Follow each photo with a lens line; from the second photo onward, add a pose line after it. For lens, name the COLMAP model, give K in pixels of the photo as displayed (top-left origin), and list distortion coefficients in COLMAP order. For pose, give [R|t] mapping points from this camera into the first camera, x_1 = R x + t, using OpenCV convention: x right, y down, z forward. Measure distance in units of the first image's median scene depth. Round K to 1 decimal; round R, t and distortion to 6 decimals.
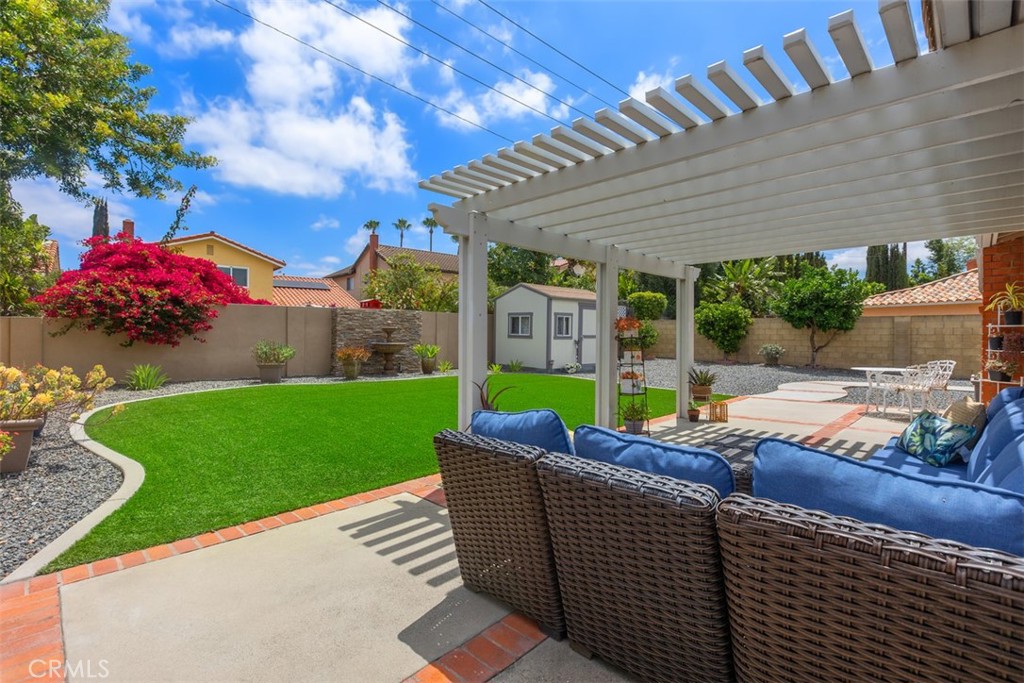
lens RADIAL K [[457.5, 0, 505.2], [0, 457.5, 338.0], [0, 0, 1]] dist [0.000985, 0.000541]
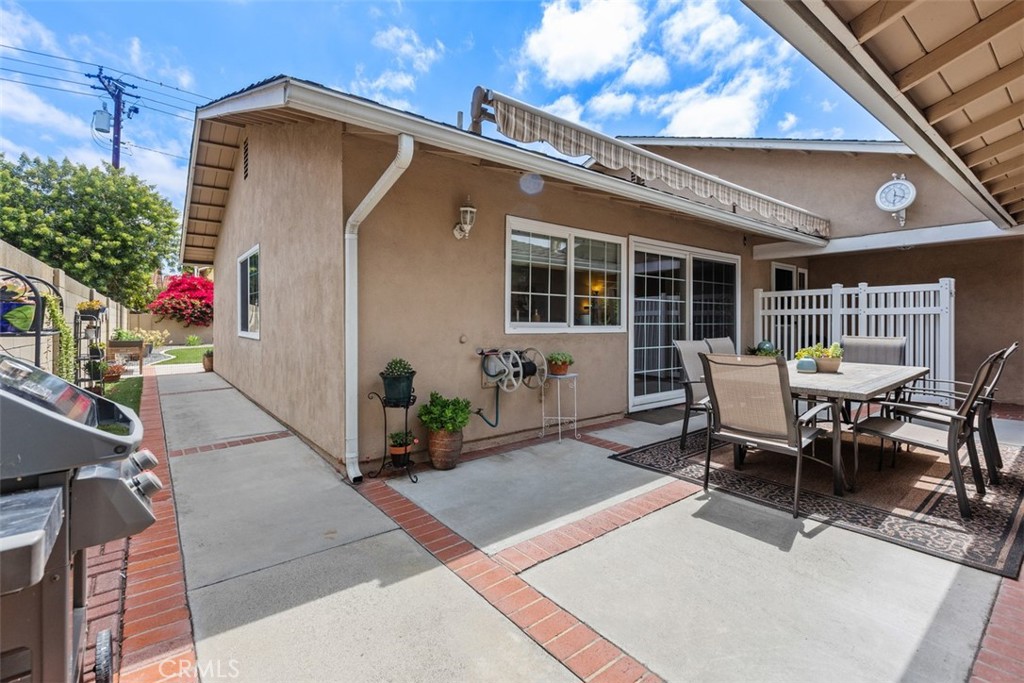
lens RADIAL K [[457.5, 0, 514.0], [0, 457.5, 323.2], [0, 0, 1]] dist [0.000985, 0.000541]
pose [[0.992815, -0.003931, -0.119595, 0.975704], [0.003318, 0.999980, -0.005324, 0.015308], [0.119614, 0.004889, 0.992808, -0.967748]]
